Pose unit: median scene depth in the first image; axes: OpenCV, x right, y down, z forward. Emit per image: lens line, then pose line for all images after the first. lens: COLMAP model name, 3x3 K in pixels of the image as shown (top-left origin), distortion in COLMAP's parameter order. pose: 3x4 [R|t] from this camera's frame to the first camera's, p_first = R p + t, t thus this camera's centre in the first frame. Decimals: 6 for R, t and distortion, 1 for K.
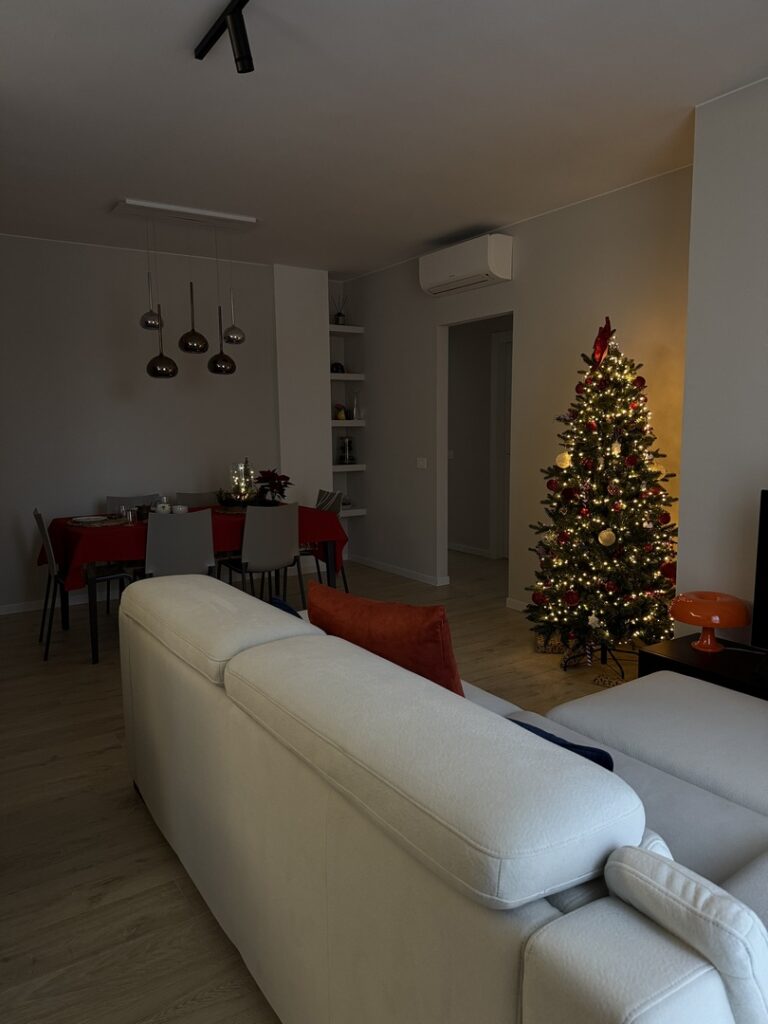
lens RADIAL K [[716.2, 0, 381.1], [0, 716.2, 504.6], [0, 0, 1]] dist [0.075322, -0.112998]
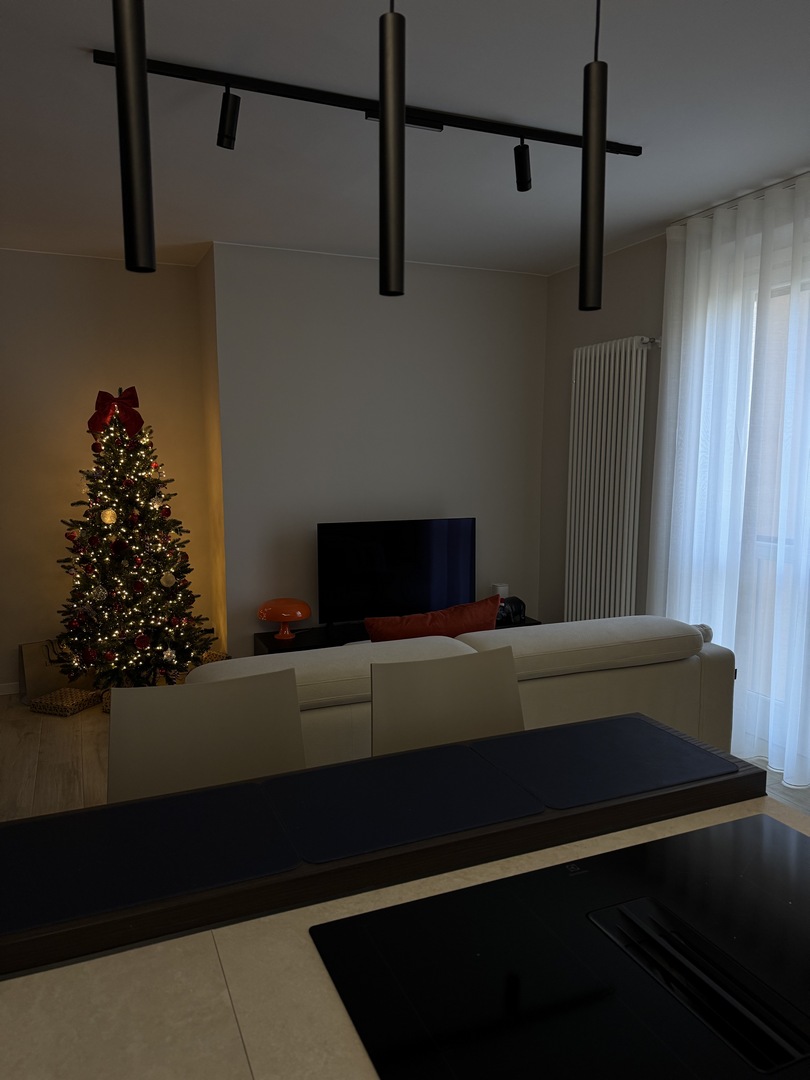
lens RADIAL K [[755.4, 0, 402.0], [0, 755.4, 532.2], [0, 0, 1]] dist [0.075322, -0.112998]
pose [[0.172468, -0.092607, 0.980652, -0.802249], [0.111297, 0.991027, 0.074013, -0.077735], [-0.978707, 0.096379, 0.181227, 0.405504]]
